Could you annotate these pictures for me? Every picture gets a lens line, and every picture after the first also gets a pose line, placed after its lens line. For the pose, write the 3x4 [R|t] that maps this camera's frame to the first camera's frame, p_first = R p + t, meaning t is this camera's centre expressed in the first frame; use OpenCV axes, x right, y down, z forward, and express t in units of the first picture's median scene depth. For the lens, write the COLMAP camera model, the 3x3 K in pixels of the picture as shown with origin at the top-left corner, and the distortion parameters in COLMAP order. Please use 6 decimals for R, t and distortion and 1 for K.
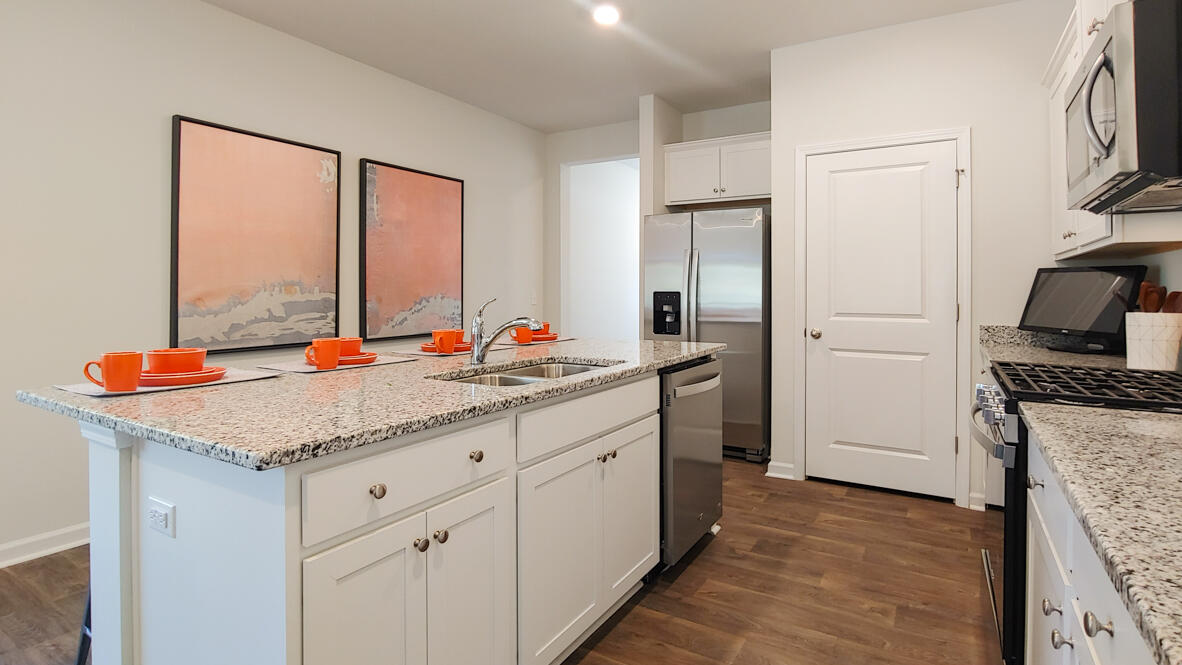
lens RADIAL K [[583.0, 0, 595.9], [0, 583.0, 299.6], [0, 0, 1]] dist [-0.010191, -0.002503]
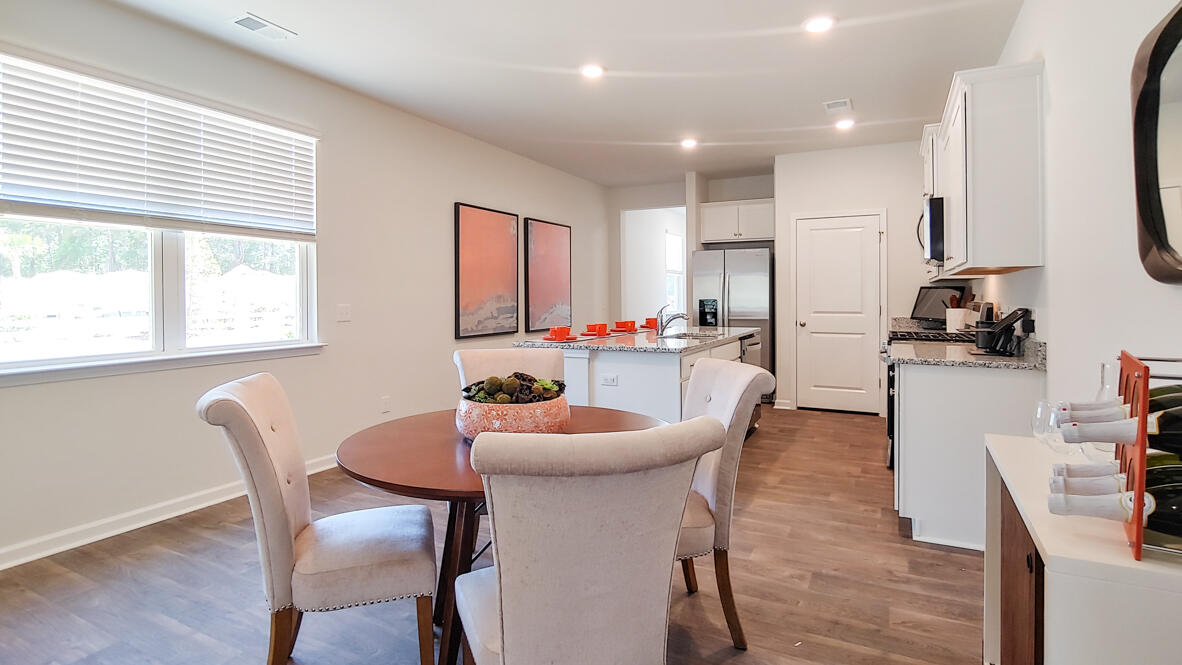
lens RADIAL K [[583.0, 0, 600.8], [0, 583.0, 311.0], [0, 0, 1]] dist [-0.010191, -0.002503]
pose [[0.996720, -0.007769, 0.080557, -0.354515], [0.006854, 0.999909, 0.011624, -0.003087], [-0.080640, -0.011034, 0.996682, -0.665634]]
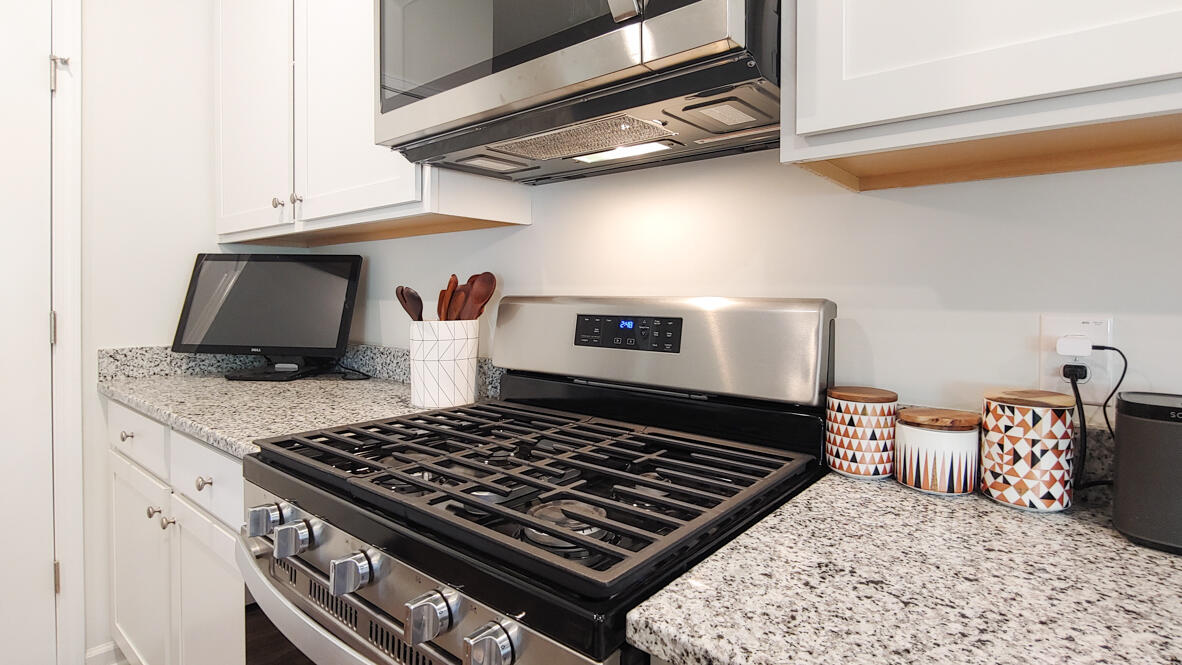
lens RADIAL K [[583.0, 0, 575.0], [0, 583.0, 292.7], [0, 0, 1]] dist [-0.010191, -0.002503]
pose [[0.160033, -0.011122, 0.987049, 0.165369], [0.016165, 0.999832, 0.008645, -0.007783], [-0.986979, 0.014572, 0.160186, 0.408548]]
